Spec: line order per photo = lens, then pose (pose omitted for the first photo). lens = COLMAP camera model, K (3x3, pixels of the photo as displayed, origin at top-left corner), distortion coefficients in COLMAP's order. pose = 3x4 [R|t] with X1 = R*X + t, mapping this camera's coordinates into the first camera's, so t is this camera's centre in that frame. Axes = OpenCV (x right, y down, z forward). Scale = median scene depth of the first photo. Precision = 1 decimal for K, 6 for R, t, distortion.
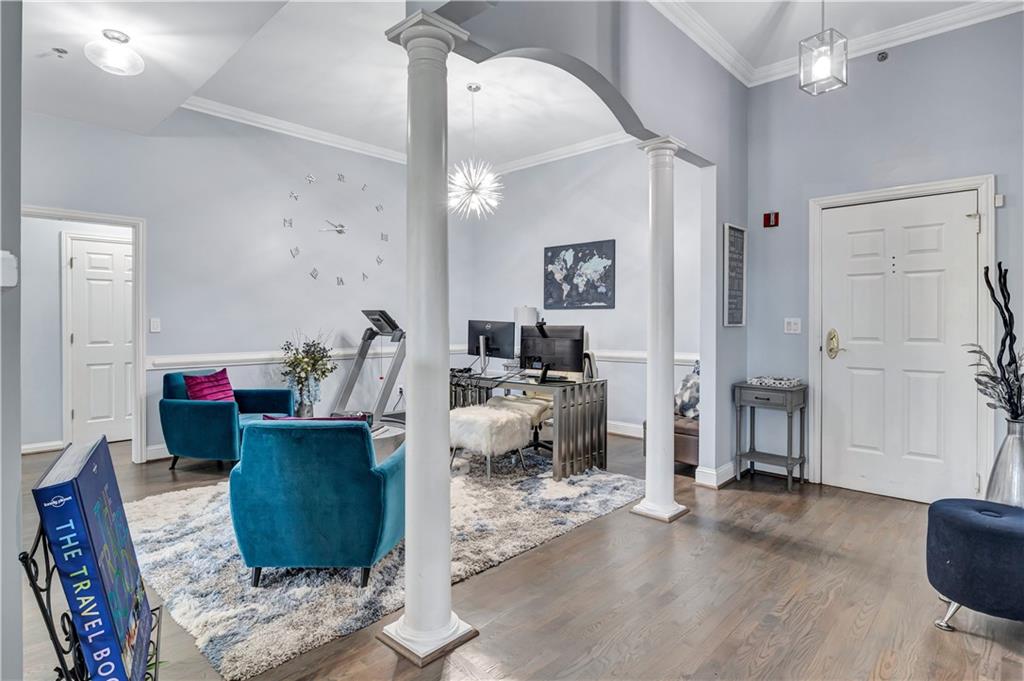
lens RADIAL K [[542.6, 0, 511.8], [0, 542.6, 321.8], [0, 0, 1]] dist [-0.002326, -0.000256]
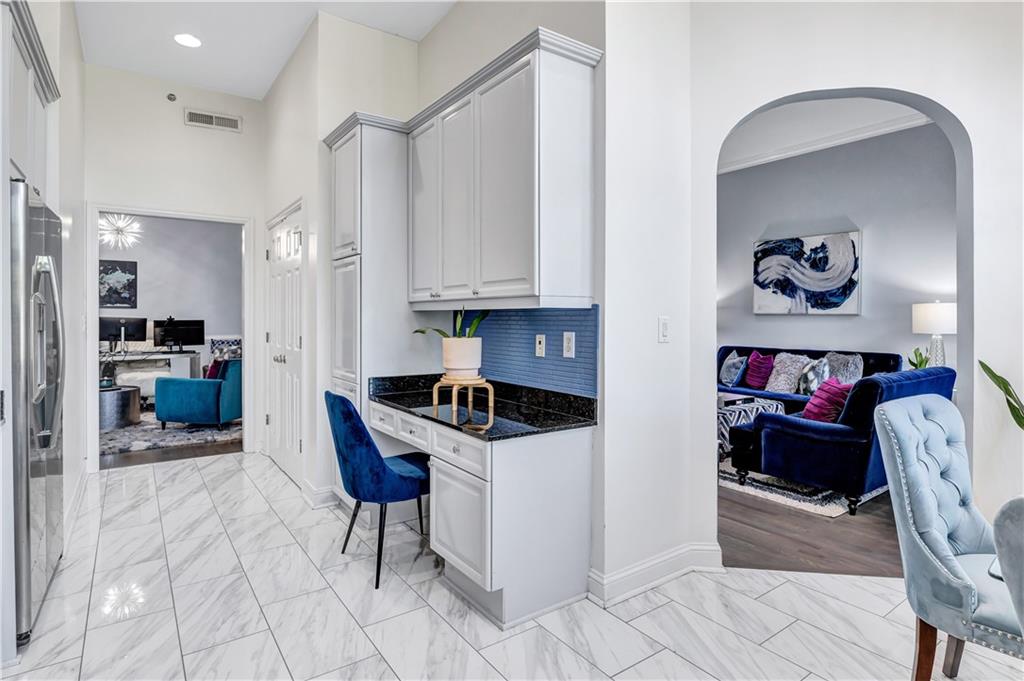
lens RADIAL K [[542.6, 0, 511.8], [0, 542.6, 321.8], [0, 0, 1]] dist [-0.002326, -0.000256]
pose [[0.189076, -0.010013, 0.981911, -1.054756], [0.000975, 0.999949, 0.010010, -0.002619], [-0.981962, -0.000935, 0.189076, -0.272687]]
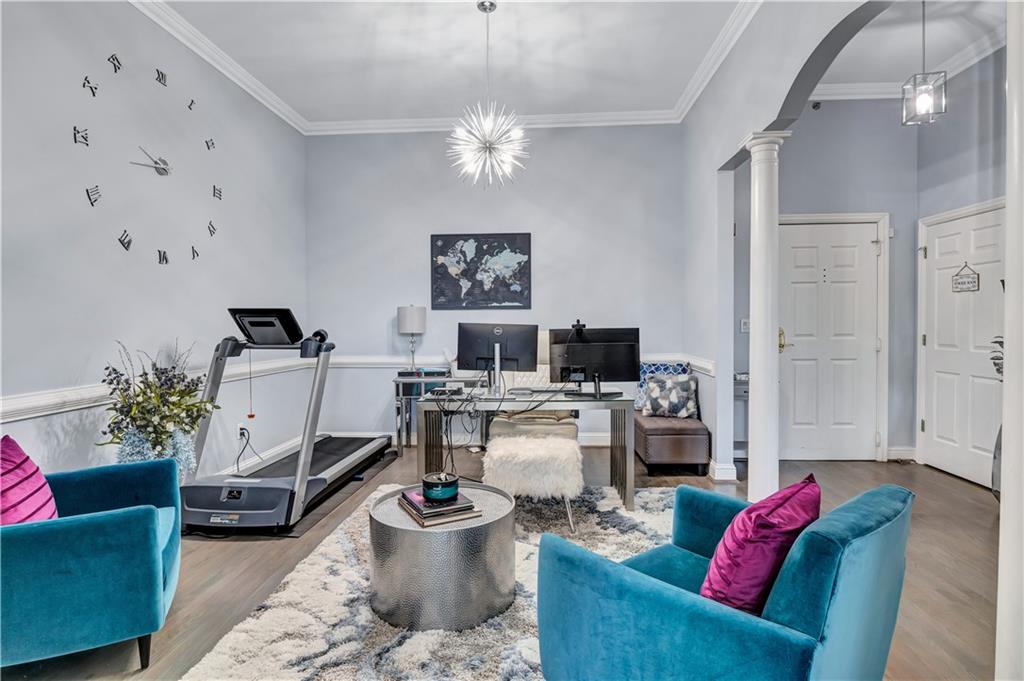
lens RADIAL K [[530.0, 0, 511.2], [0, 530.0, 333.1], [0, 0, 1]] dist [-0.001469, 0.000026]
pose [[0.764777, -0.019864, 0.643989, -0.408615], [0.009261, 0.999760, 0.019839, -0.002305], [-0.644229, -0.009209, 0.764777, 0.338146]]
